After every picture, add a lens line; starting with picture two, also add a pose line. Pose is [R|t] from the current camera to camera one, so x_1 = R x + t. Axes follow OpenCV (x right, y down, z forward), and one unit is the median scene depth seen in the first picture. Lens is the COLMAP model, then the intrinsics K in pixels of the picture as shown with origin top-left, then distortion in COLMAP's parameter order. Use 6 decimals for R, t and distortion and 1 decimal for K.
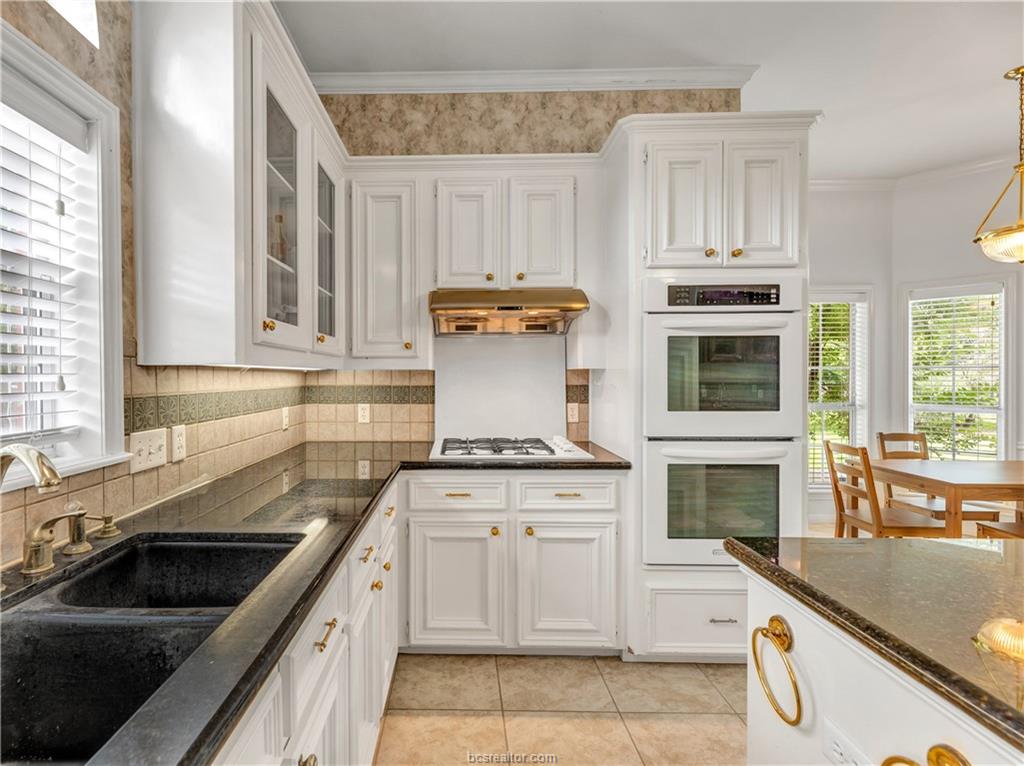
lens RADIAL K [[461.2, 0, 448.2], [0, 461.2, 380.2], [0, 0, 1]] dist [0.000615, 0.000132]
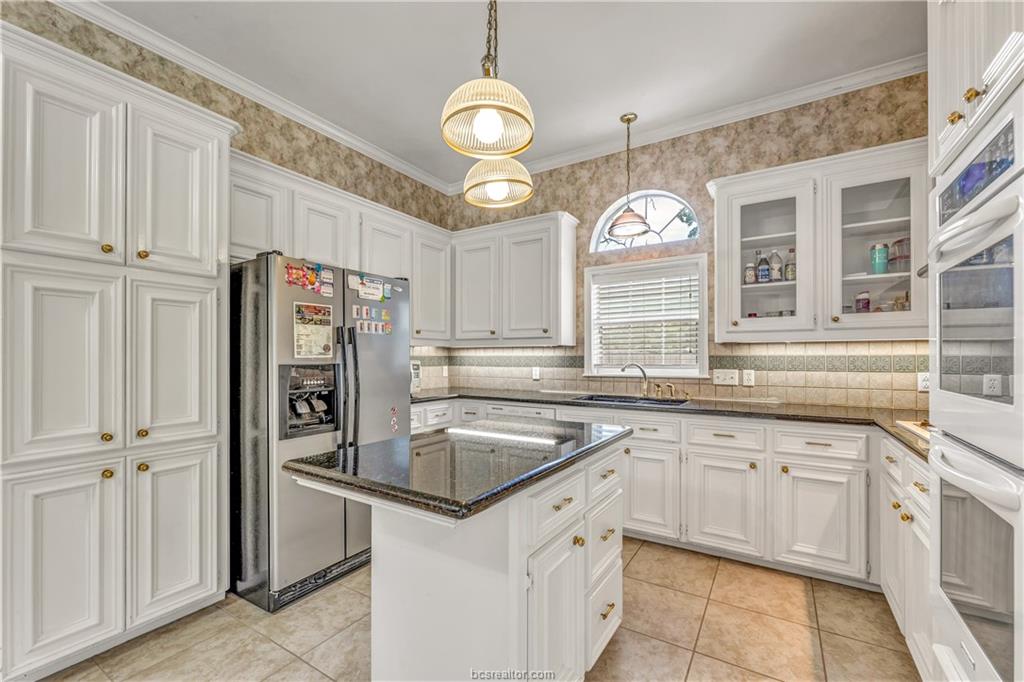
lens RADIAL K [[429.3, 0, 507.4], [0, 429.3, 354.4], [0, 0, 1]] dist [-0.000046, -0.000146]
pose [[-0.515803, -0.002249, -0.856704, 1.317581], [-0.004124, 0.999991, -0.000142, 0.021557], [0.856697, 0.003460, -0.515808, 0.799310]]
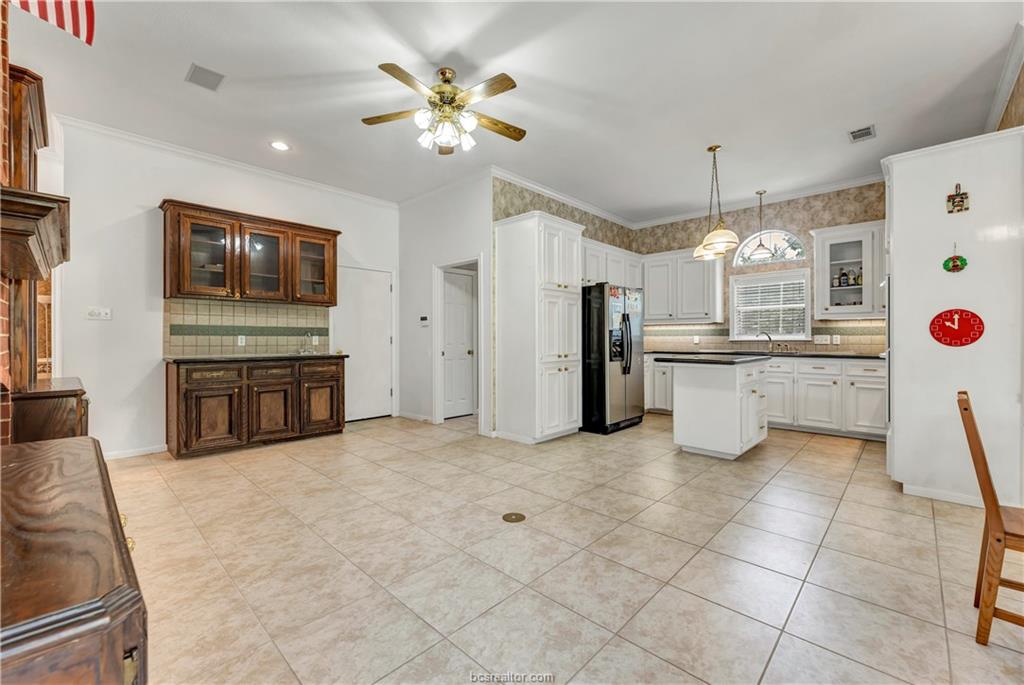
lens RADIAL K [[433.2, 0, 515.6], [0, 433.2, 338.2], [0, 0, 1]] dist [0.001069, 0.000046]
pose [[-0.659156, 0.001432, -0.752005, 2.906445], [-0.002826, 0.999986, 0.004381, 0.085067], [0.752001, 0.005013, -0.659143, 1.024347]]
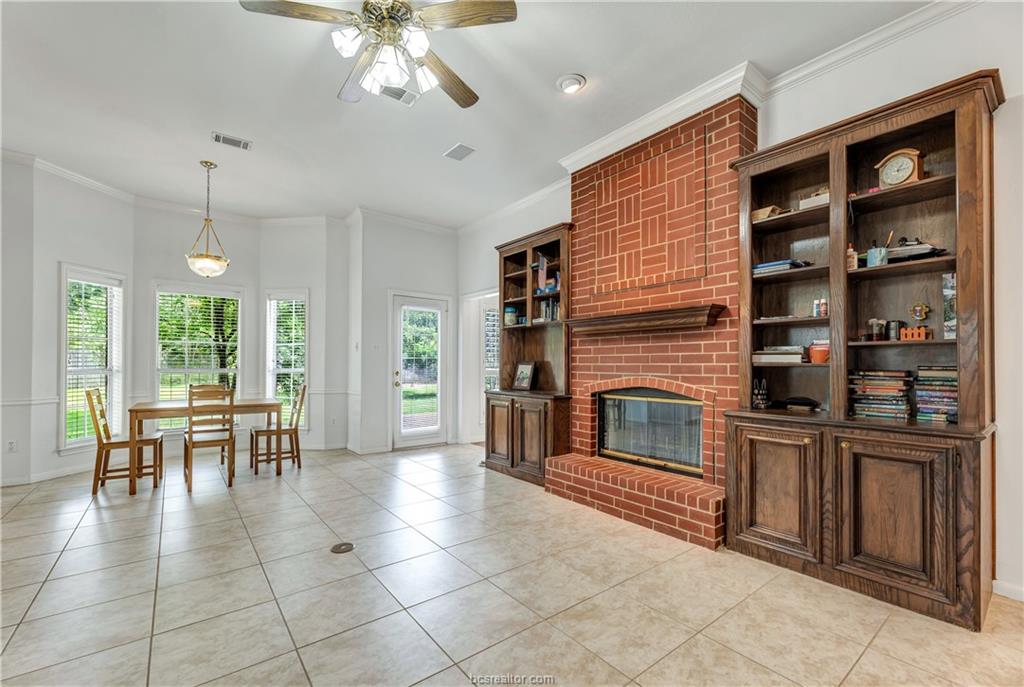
lens RADIAL K [[427.8, 0, 495.6], [0, 427.8, 358.9], [0, 0, 1]] dist [-0.002599, -0.000108]
pose [[0.782514, 0.009751, 0.622557, 1.459637], [-0.000177, 0.999881, -0.015439, 0.089868], [-0.622633, 0.011971, 0.782422, -1.163009]]
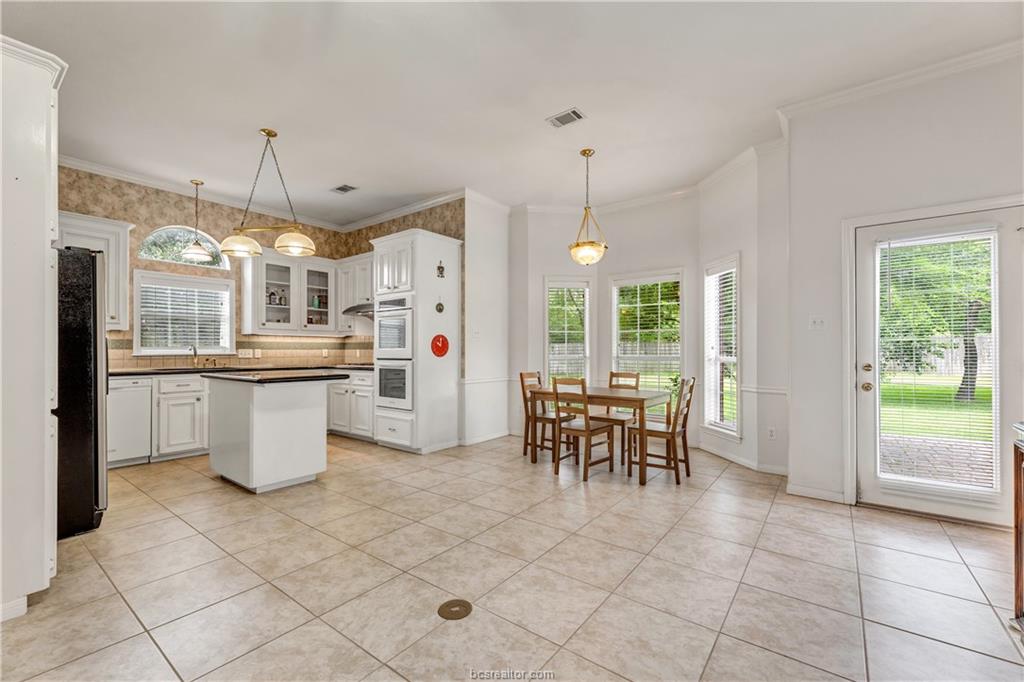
lens RADIAL K [[415.1, 0, 519.7], [0, 415.1, 347.6], [0, 0, 1]] dist [0.001490, 0.000193]
pose [[0.822150, -0.004230, -0.569256, 2.533179], [-0.003342, 0.999919, -0.012257, 0.090182], [0.569262, 0.011980, 0.822069, -0.517104]]
